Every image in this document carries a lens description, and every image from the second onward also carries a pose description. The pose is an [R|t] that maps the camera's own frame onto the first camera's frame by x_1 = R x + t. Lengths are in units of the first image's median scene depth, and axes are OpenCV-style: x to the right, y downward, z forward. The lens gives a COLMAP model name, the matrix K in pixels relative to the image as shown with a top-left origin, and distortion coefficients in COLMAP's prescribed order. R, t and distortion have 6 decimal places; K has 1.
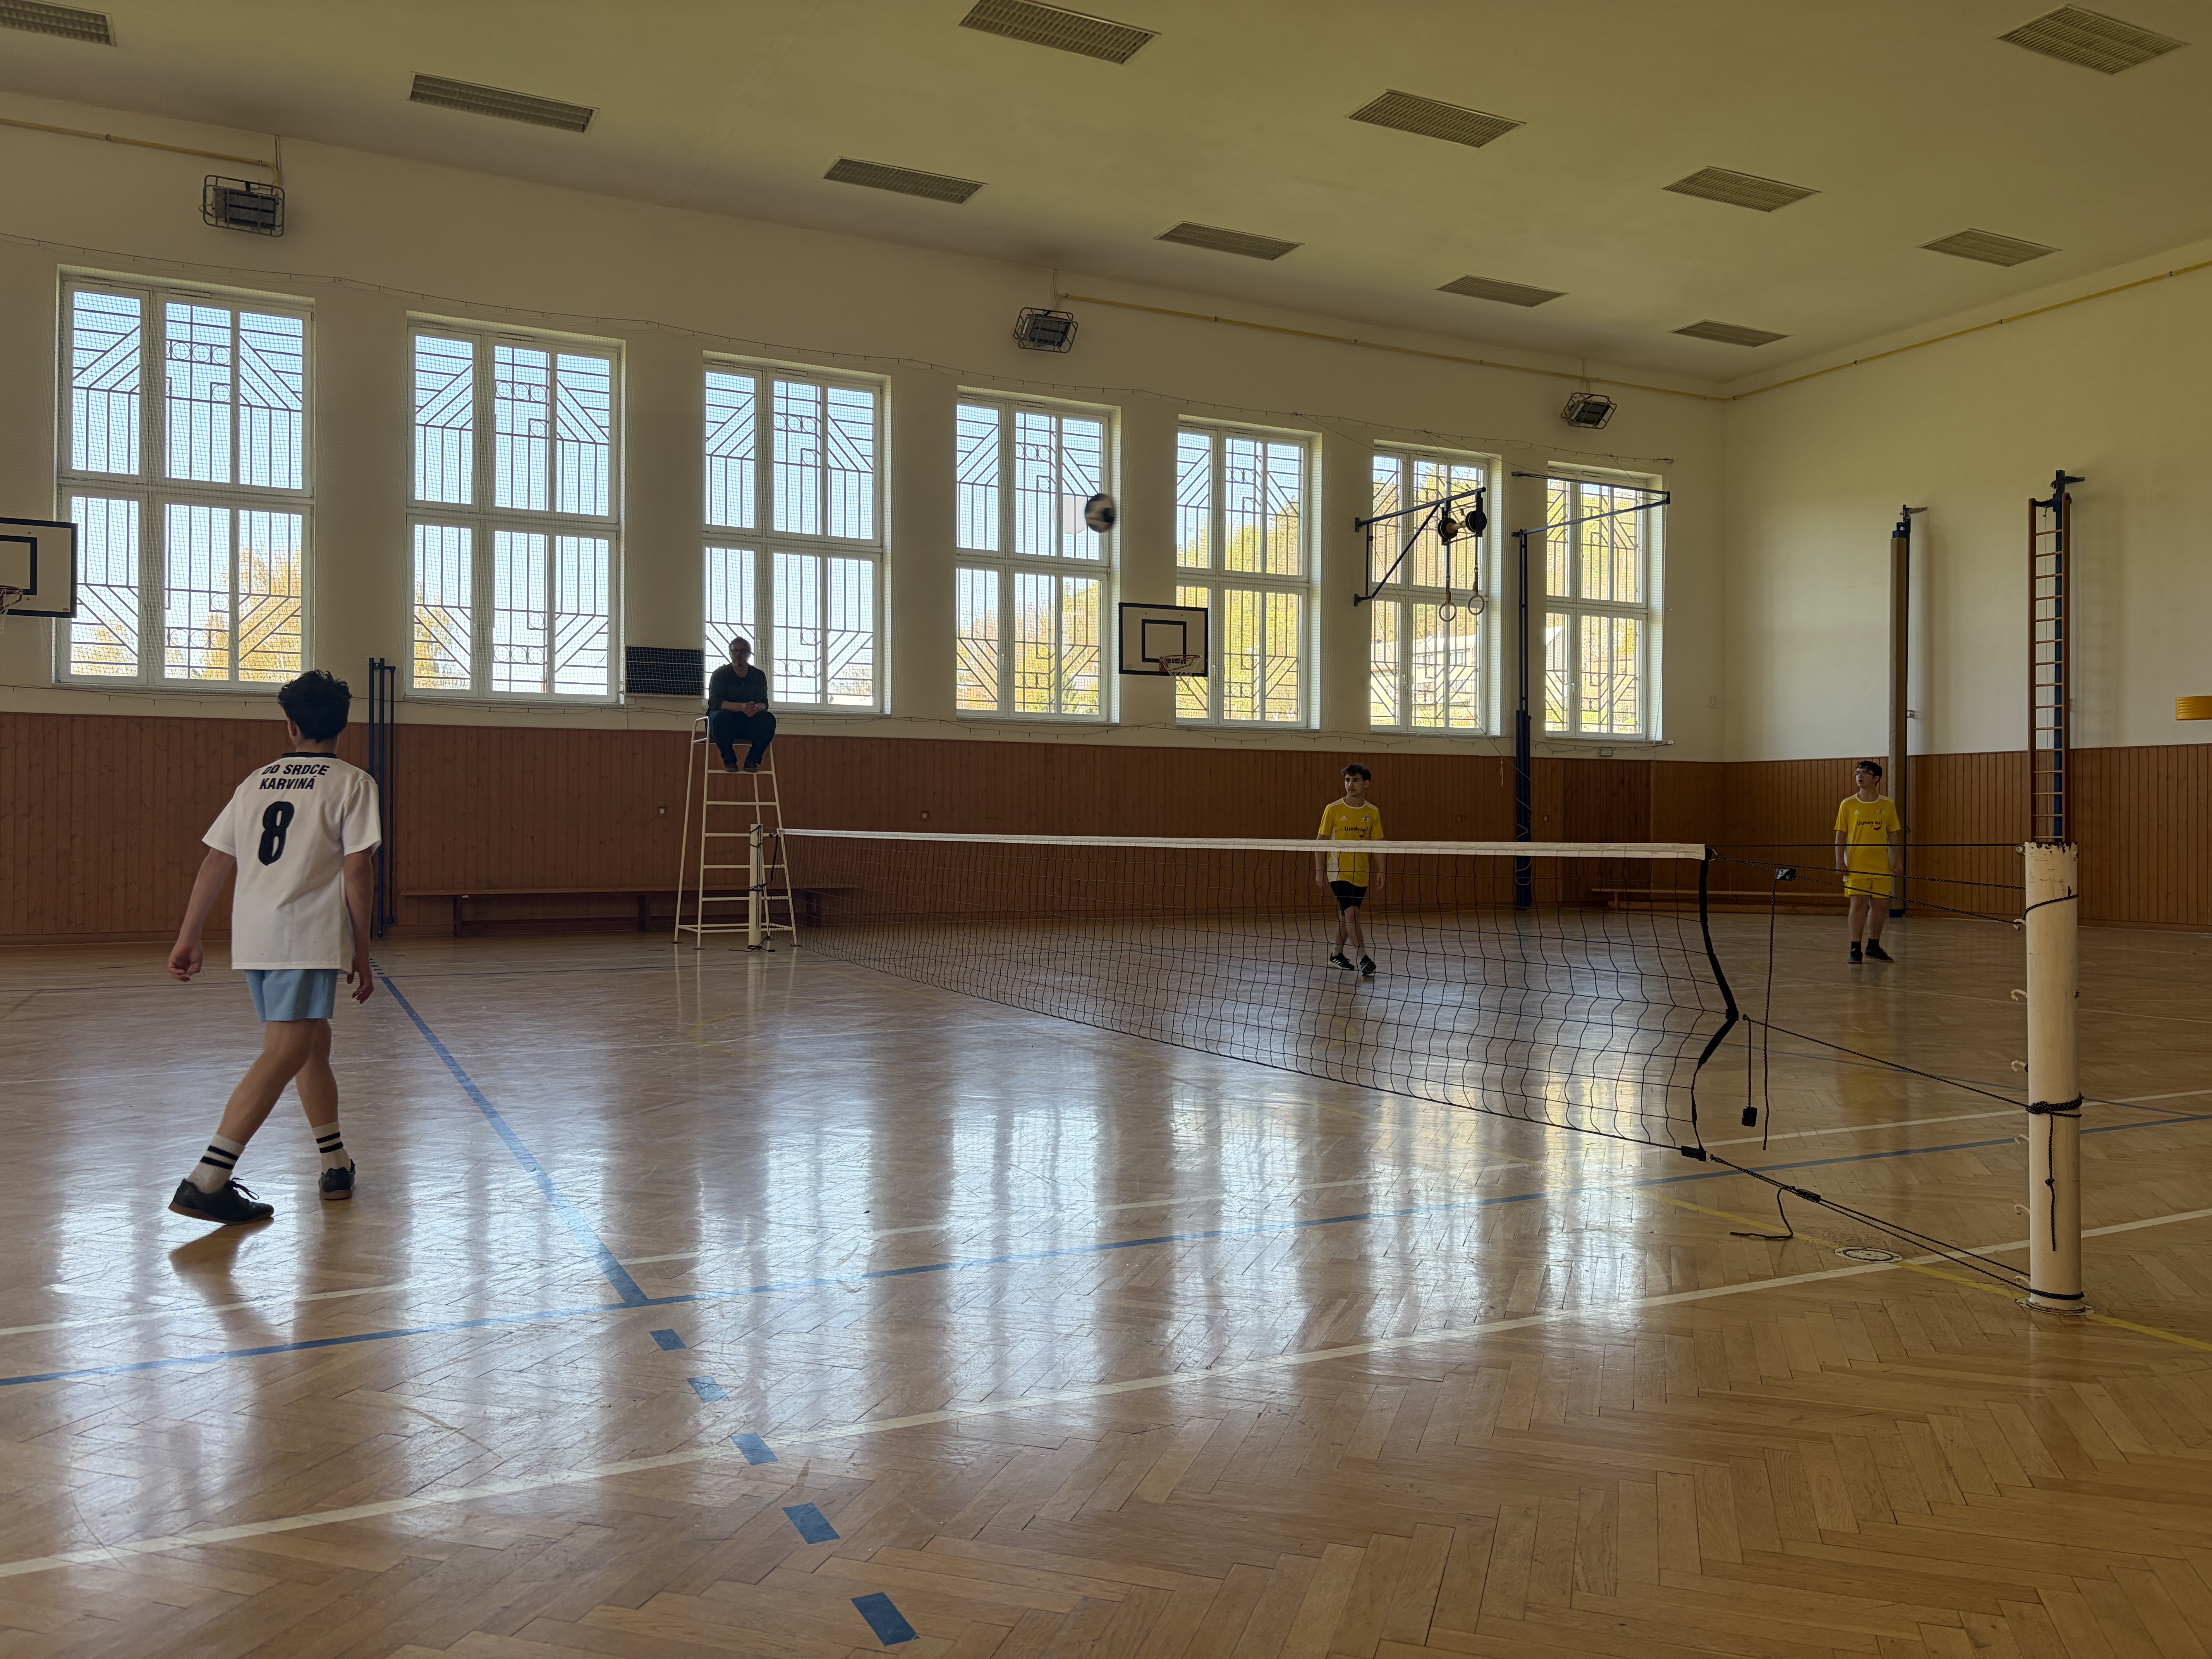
lens RADIAL K [[1540.1, 0, 1136.5], [0, 1540.1, 793.9], [0, 0, 1]] dist [0.035788, -0.024021]
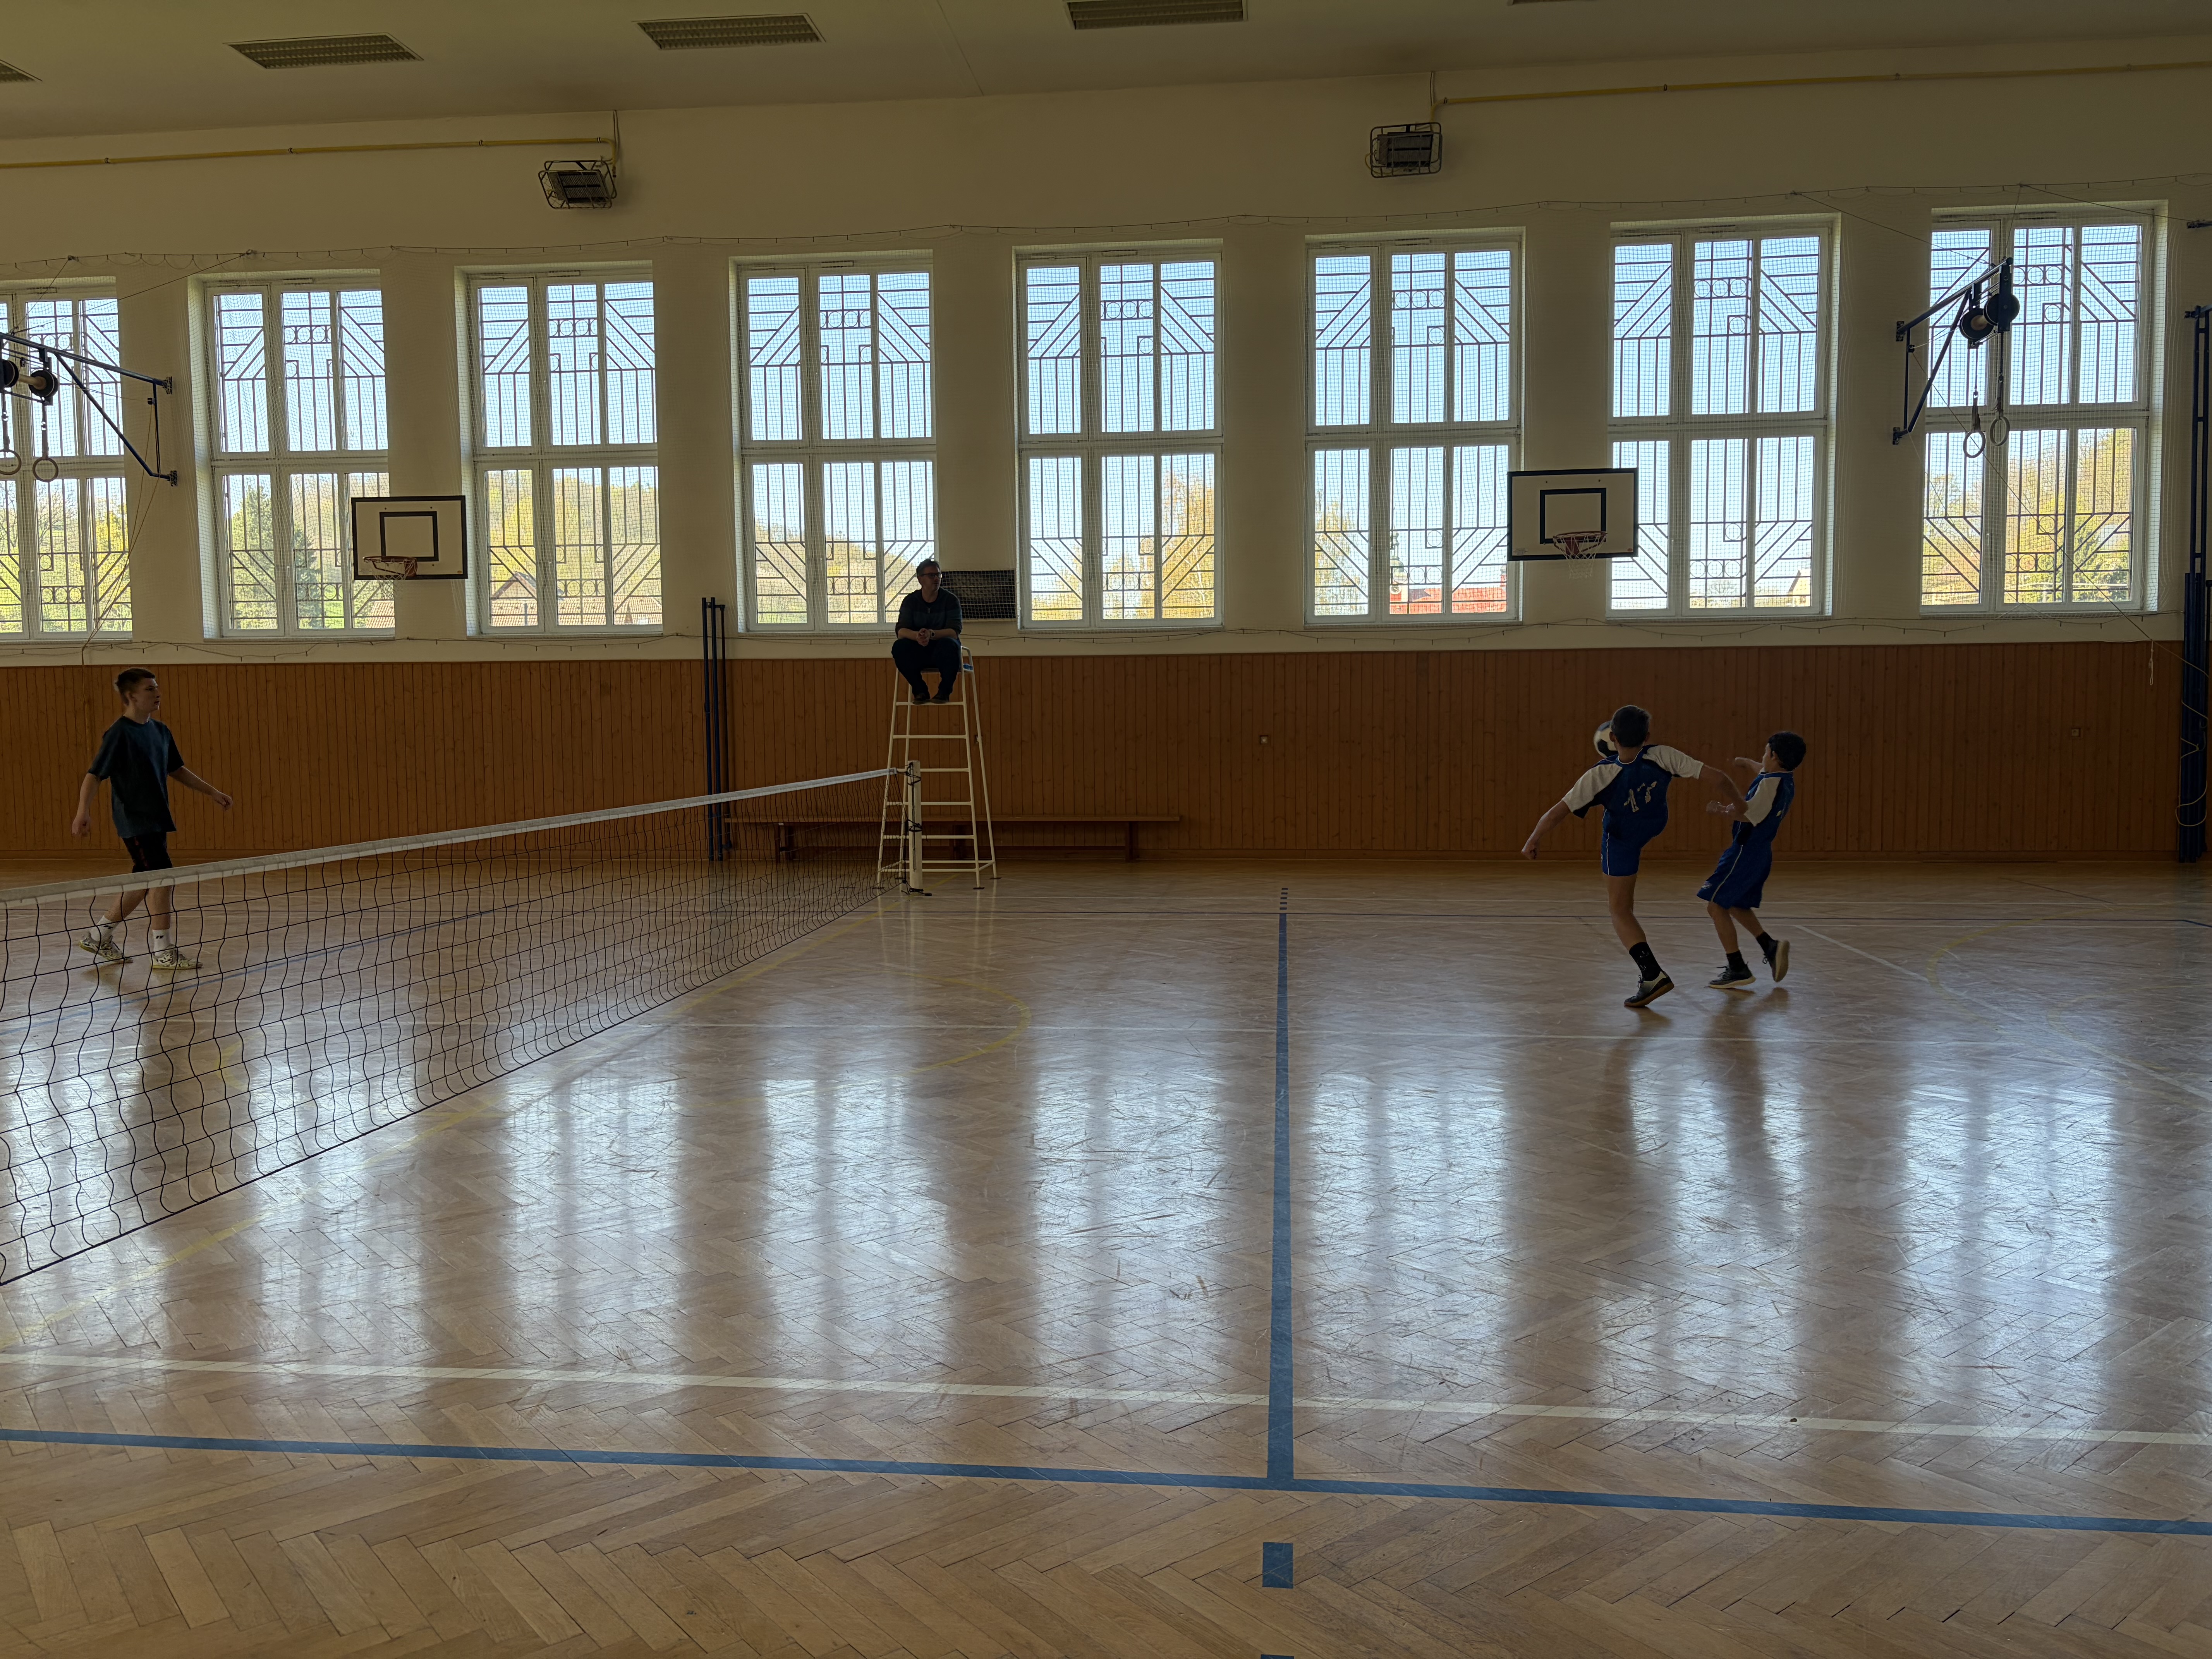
lens RADIAL K [[1668.3, 0, 1103.0], [0, 1668.3, 825.9], [0, 0, 1]] dist [0.040508, -0.034597]
pose [[0.858725, 0.012085, -0.512294, 0.280102], [0.021951, 0.997937, 0.060336, 0.004298], [0.511966, -0.063057, 0.856688, 0.128537]]
